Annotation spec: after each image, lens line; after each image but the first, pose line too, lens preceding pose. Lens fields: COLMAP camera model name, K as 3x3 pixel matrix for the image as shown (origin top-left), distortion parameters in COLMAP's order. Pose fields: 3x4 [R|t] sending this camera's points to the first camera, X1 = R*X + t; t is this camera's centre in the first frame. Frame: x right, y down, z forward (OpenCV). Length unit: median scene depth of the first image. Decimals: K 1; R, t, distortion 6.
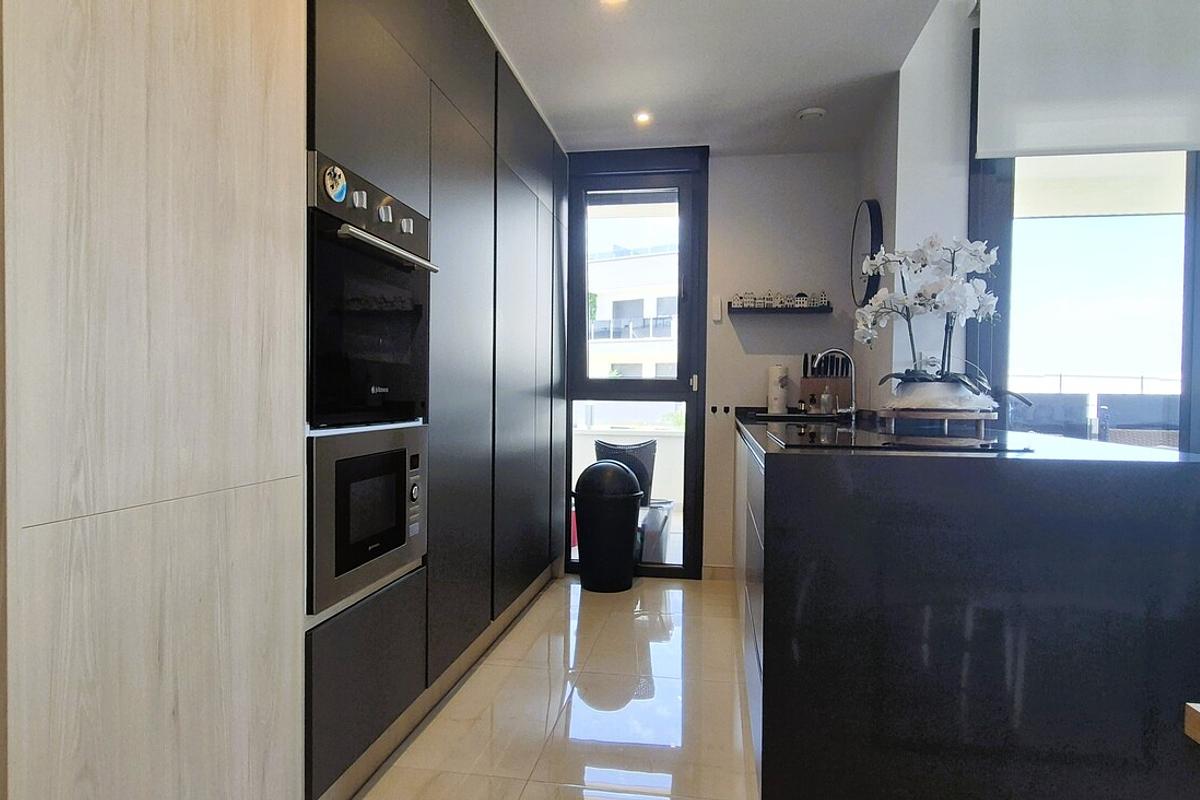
lens RADIAL K [[699.2, 0, 597.4], [0, 699.2, 399.8], [0, 0, 1]] dist [-0.000402, -0.000223]
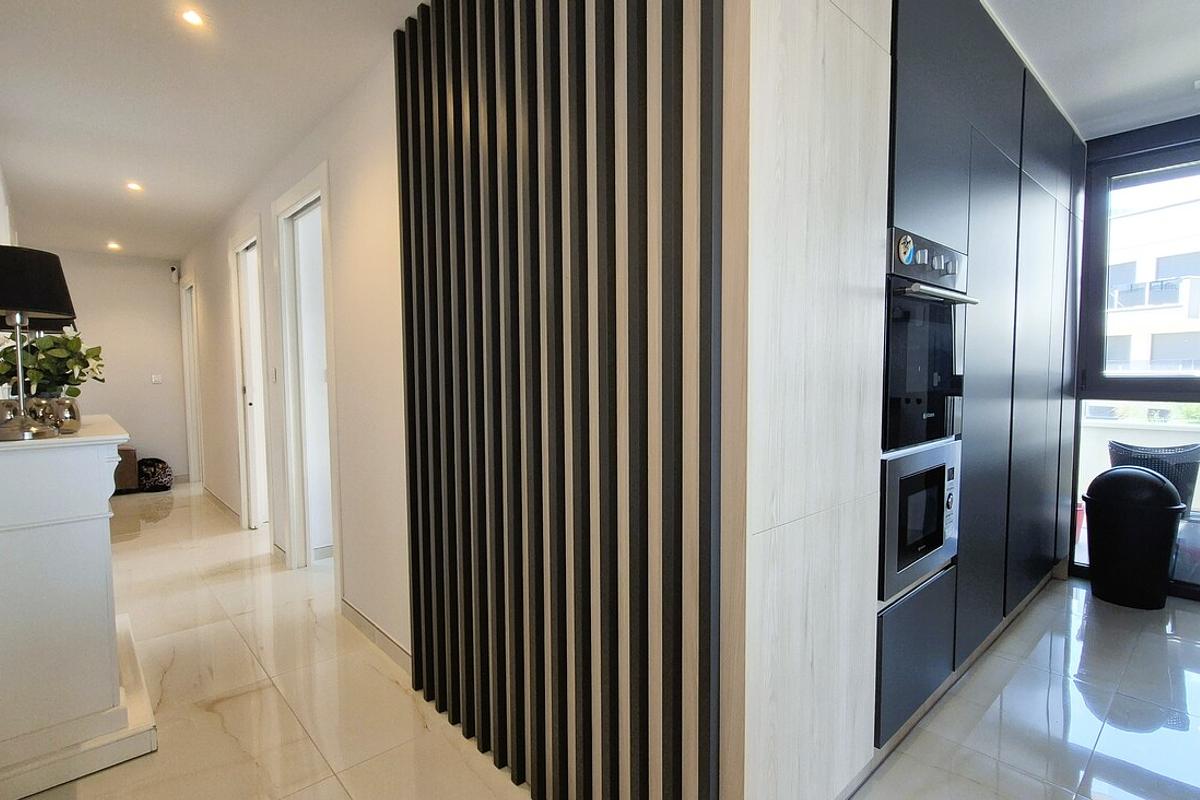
lens RADIAL K [[584.7, 0, 599.6], [0, 584.7, 399.8], [0, 0, 1]] dist [0.001382, 0.004581]
pose [[0.786068, 0.017298, -0.617898, -0.092979], [0.006802, 0.999306, 0.036630, -0.052417], [0.618103, -0.032997, 0.785404, -0.066997]]
